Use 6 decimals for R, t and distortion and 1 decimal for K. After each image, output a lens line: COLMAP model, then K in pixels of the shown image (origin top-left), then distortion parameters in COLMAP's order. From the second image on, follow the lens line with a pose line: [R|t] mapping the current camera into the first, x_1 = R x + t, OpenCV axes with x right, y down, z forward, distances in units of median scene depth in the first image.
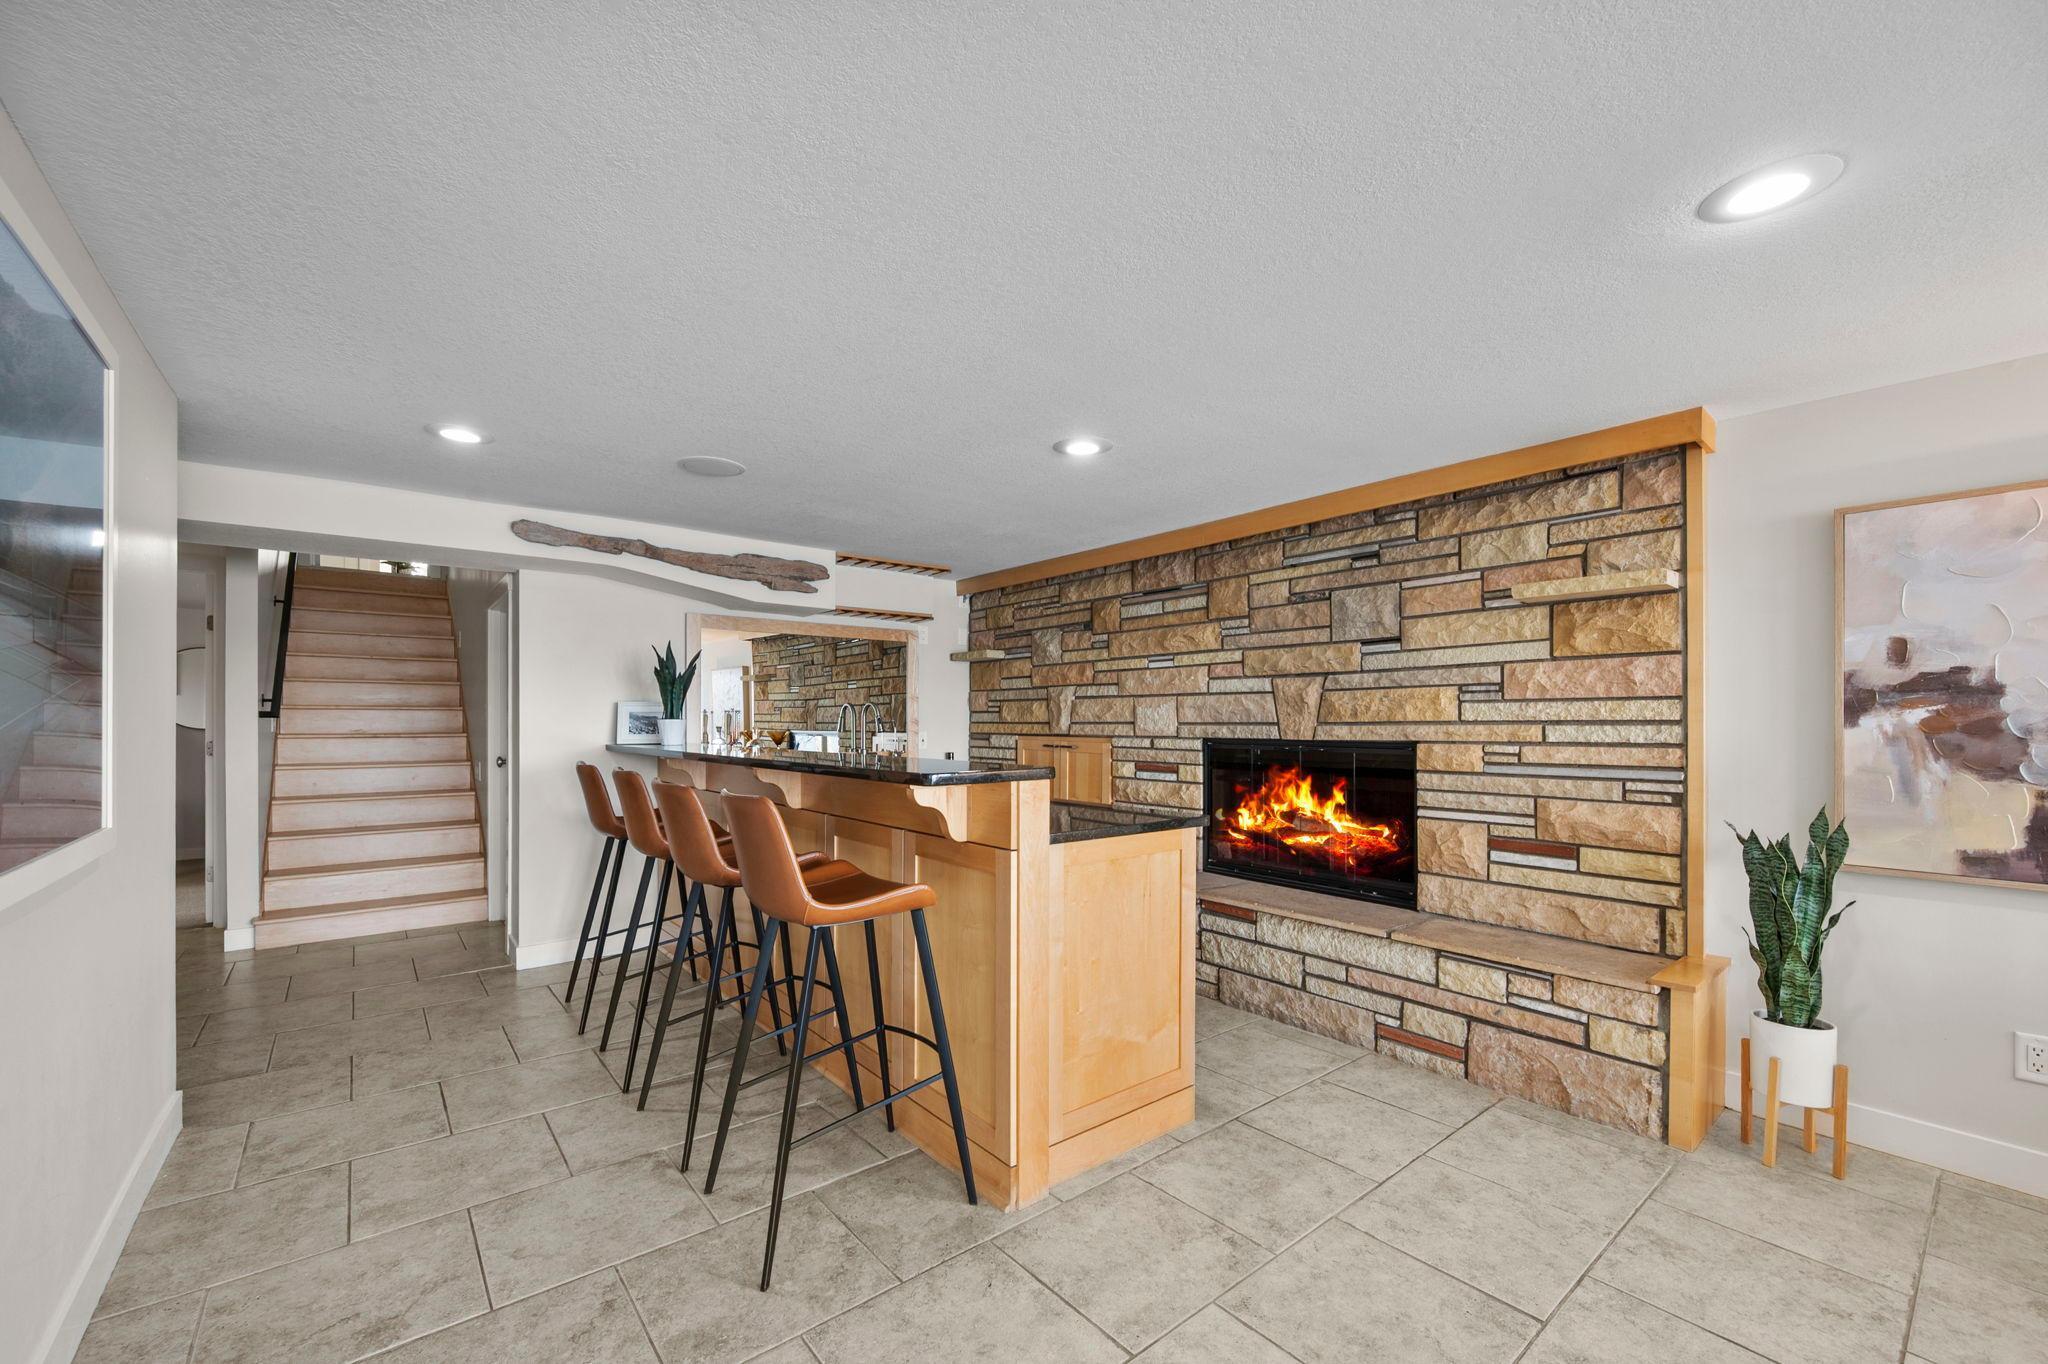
lens RADIAL K [[828.6, 0, 1025.2], [0, 828.6, 722.9], [0, 0, 1]] dist [0.000647, 0.000337]
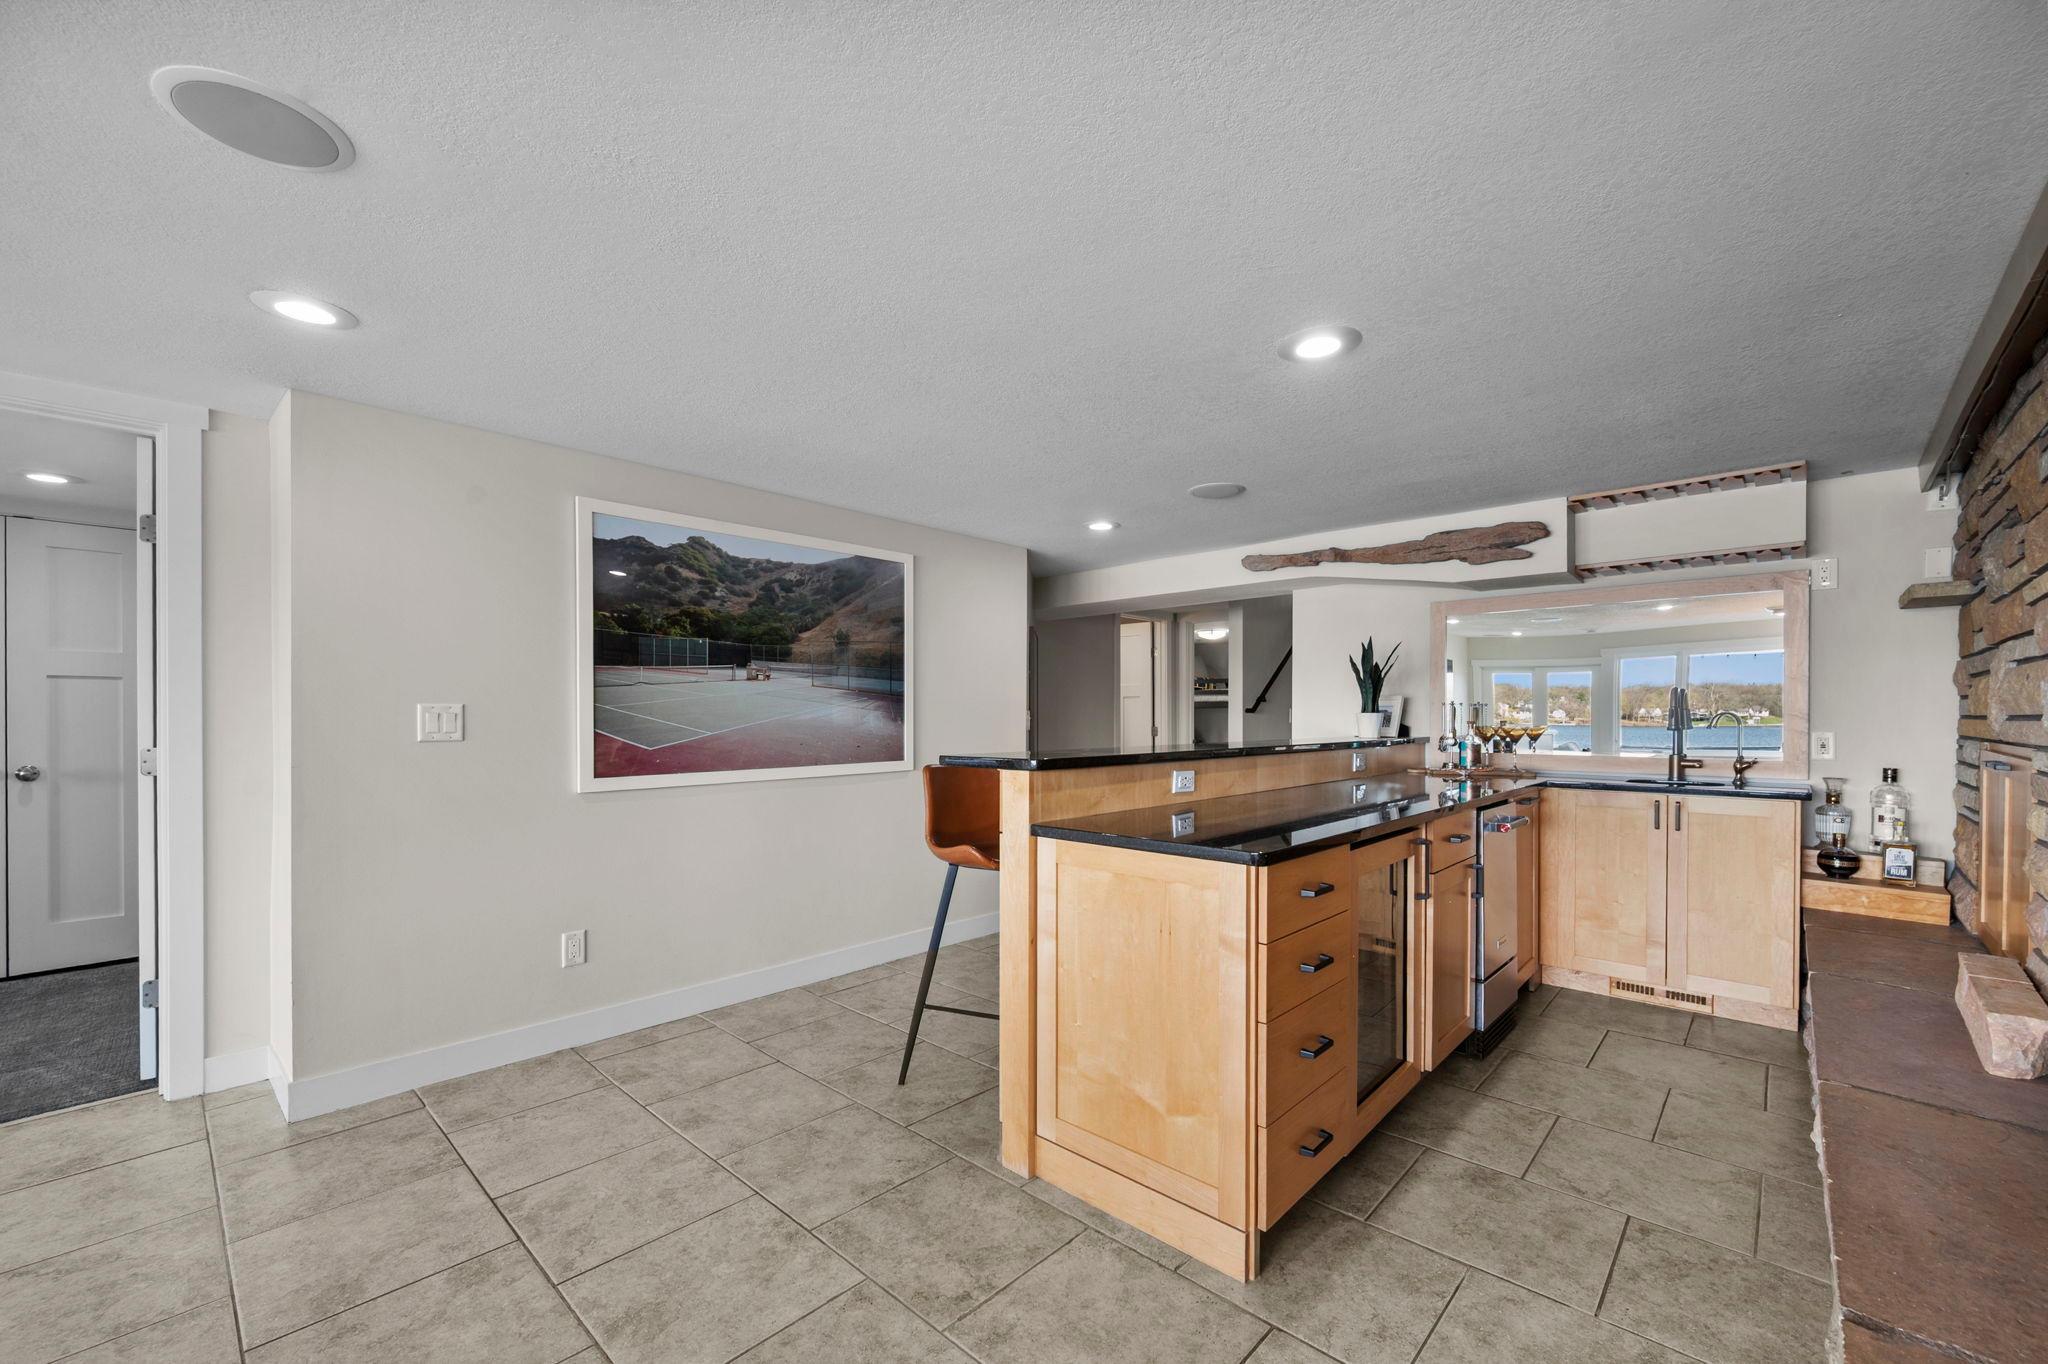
lens RADIAL K [[828.6, 0, 1039.0], [0, 828.6, 717.3], [0, 0, 1]] dist [0.000647, 0.000337]
pose [[0.140488, 0.000112, -0.990082, 0.563681], [-0.002353, 0.999997, -0.000221, 0.002546], [0.990080, 0.002361, 0.140488, 0.471868]]
